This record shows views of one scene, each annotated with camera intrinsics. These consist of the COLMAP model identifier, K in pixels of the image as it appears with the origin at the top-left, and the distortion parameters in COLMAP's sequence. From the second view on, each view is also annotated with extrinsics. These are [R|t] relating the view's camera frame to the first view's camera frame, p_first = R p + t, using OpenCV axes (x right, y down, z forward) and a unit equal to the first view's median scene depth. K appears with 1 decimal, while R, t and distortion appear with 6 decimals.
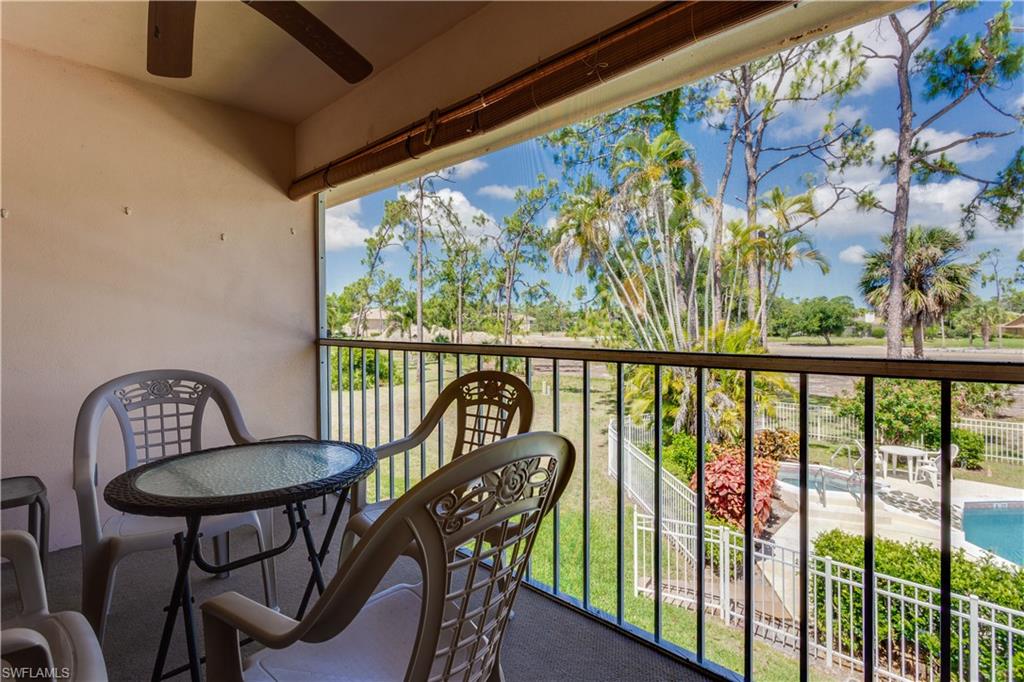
lens RADIAL K [[495.6, 0, 510.7], [0, 495.6, 325.7], [0, 0, 1]] dist [-0.001155, -0.000219]
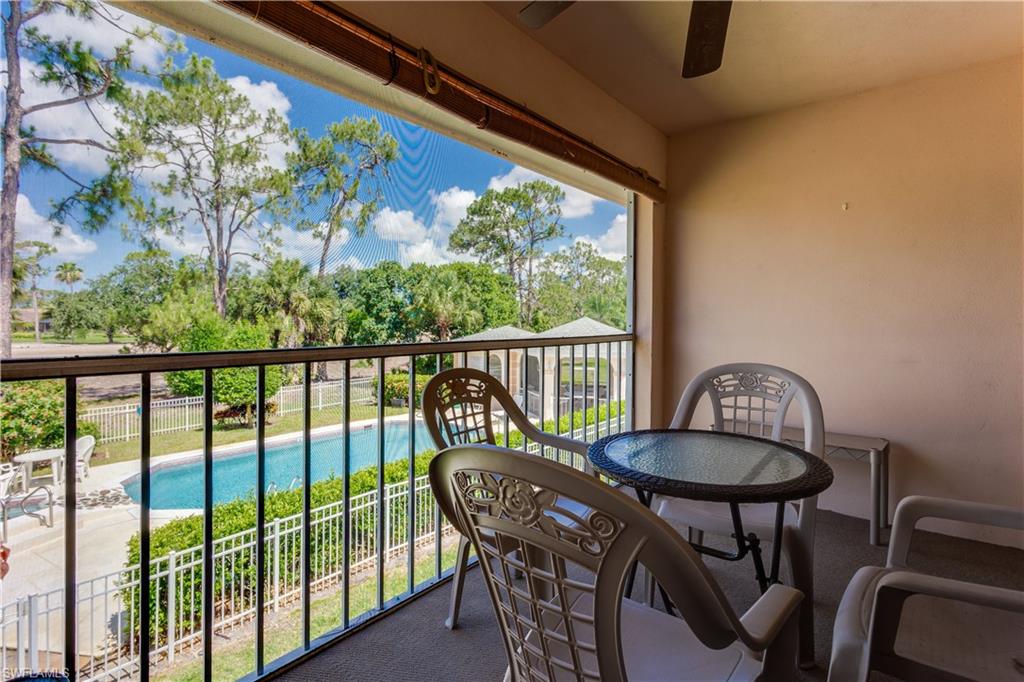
lens RADIAL K [[495.6, 0, 510.7], [0, 495.6, 325.7], [0, 0, 1]] dist [-0.001155, -0.000219]
pose [[-0.072261, -0.008580, 0.997349, -0.459315], [-0.000848, 0.999963, 0.008541, -0.000291], [-0.997385, -0.000228, -0.072266, 0.441182]]
